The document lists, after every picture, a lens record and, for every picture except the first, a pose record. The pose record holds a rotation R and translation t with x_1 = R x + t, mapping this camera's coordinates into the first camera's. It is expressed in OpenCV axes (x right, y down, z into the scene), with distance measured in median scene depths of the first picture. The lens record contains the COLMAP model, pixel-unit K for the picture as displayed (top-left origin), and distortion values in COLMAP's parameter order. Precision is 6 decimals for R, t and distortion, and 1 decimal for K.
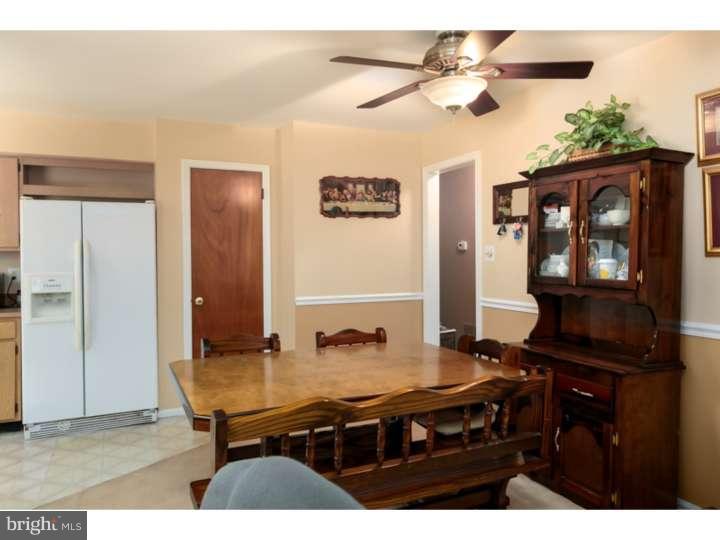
lens RADIAL K [[524.9, 0, 360.0], [0, 524.9, 270.0], [0, 0, 1]] dist [0.001980, 0.001243]
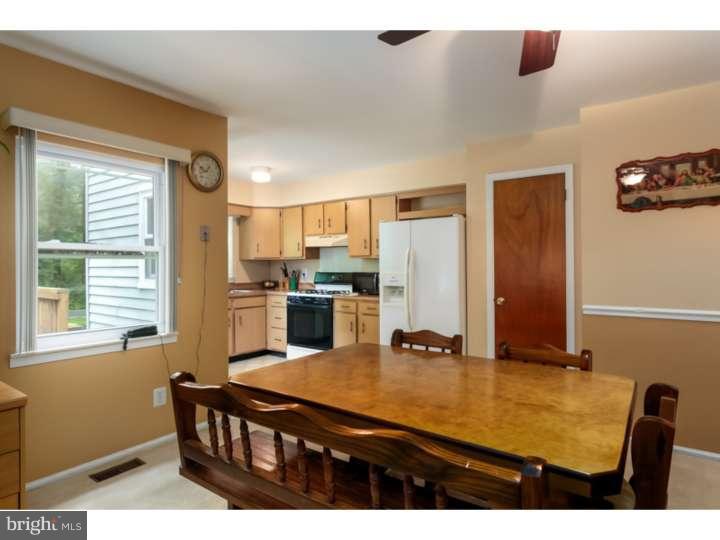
lens RADIAL K [[413.7, 0, 360.0], [0, 413.7, 270.0], [0, 0, 1]] dist [0.000722, 0.000527]
pose [[0.487825, 0.012597, -0.872850, 0.300653], [-0.025077, 0.999685, 0.000412, 0.001111], [0.872581, 0.021688, 0.487988, 0.316462]]
